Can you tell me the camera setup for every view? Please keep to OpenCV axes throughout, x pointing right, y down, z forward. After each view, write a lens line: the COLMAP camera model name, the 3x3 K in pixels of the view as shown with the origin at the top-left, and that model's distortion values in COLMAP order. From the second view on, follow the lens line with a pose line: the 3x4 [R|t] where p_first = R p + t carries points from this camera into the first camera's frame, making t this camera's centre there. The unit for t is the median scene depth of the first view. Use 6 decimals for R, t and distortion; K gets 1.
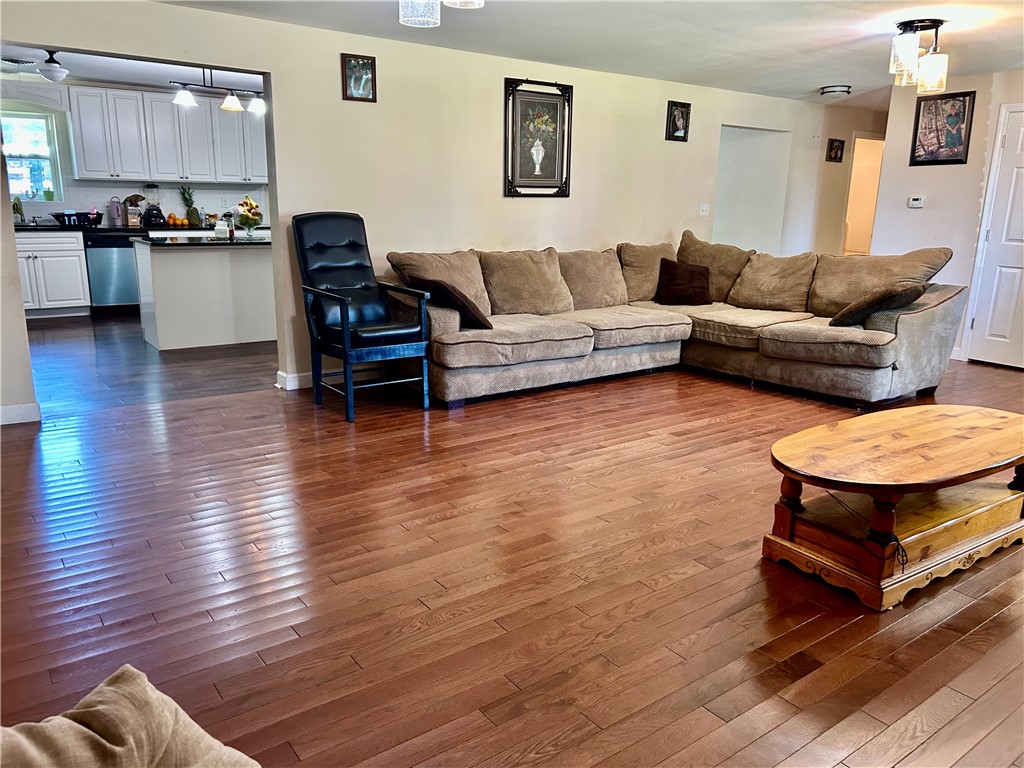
lens RADIAL K [[777.1, 0, 515.8], [0, 777.1, 379.1], [0, 0, 1]] dist [0.049213, -0.048611]
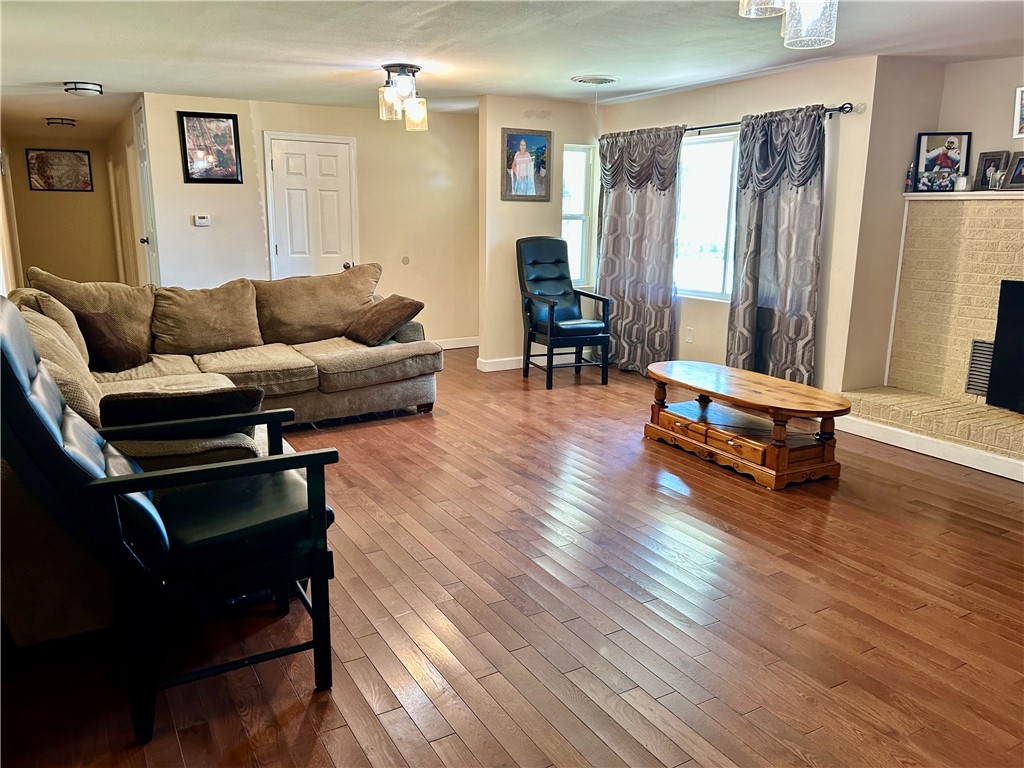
lens RADIAL K [[777.1, 0, 503.3], [0, 777.1, 385.2], [0, 0, 1]] dist [0.049213, -0.048611]
pose [[0.105319, -0.227860, 0.967981, -0.535974], [0.220358, 0.954544, 0.200721, -0.172827], [-0.969716, 0.192163, 0.150743, 0.640190]]
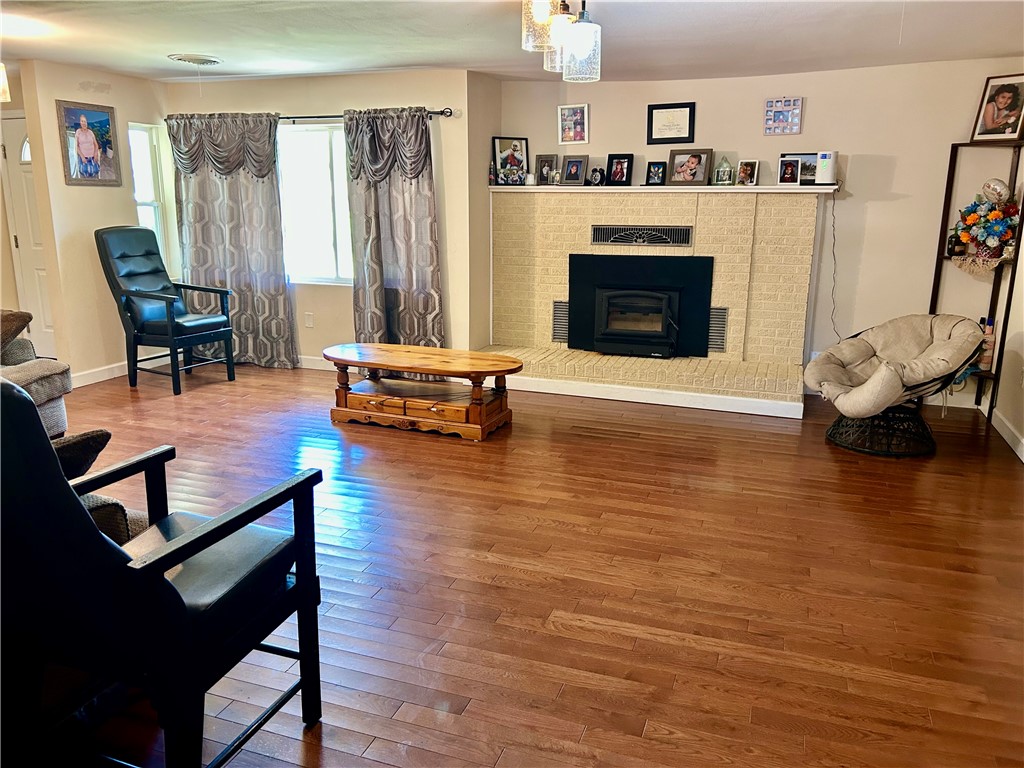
lens RADIAL K [[777.1, 0, 508.0], [0, 777.1, 389.3], [0, 0, 1]] dist [0.049213, -0.048611]
pose [[-0.560859, -0.217738, 0.798766, -0.515900], [0.174893, 0.911864, 0.371370, -0.240591], [-0.809228, 0.347985, -0.473346, 0.876546]]
